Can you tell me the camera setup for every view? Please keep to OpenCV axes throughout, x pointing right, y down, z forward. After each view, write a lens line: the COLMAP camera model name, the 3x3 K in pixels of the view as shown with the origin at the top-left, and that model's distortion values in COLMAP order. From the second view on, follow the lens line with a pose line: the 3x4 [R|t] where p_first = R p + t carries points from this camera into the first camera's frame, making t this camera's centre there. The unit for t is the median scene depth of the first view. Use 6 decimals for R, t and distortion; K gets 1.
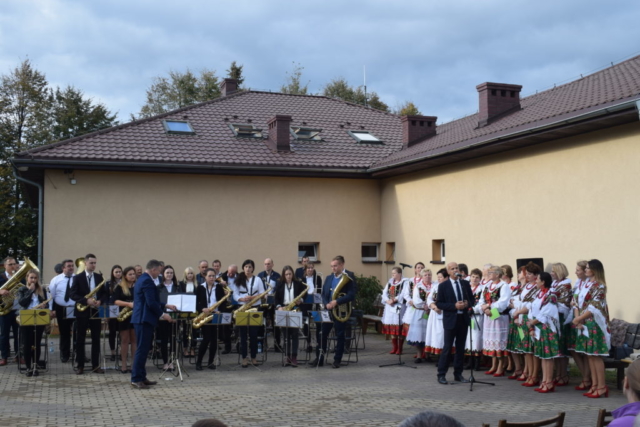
lens RADIAL K [[761.5, 0, 320.0], [0, 761.5, 213.5], [0, 0, 1]] dist [-0.001066, -0.036583]
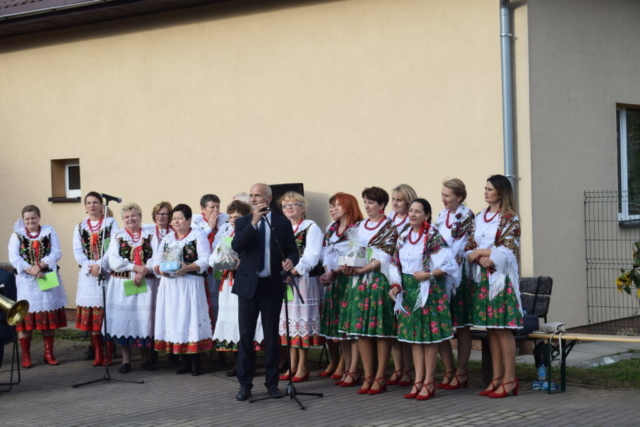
lens RADIAL K [[1263.6, 0, 320.0], [0, 1263.6, 190.4], [0, 0, 1]] dist [0.015075, 0.016179]
pose [[0.862447, -0.017874, 0.505832, -0.208564], [-0.004976, 0.999029, 0.043785, 0.021571], [-0.506123, -0.040280, 0.861520, 0.141519]]
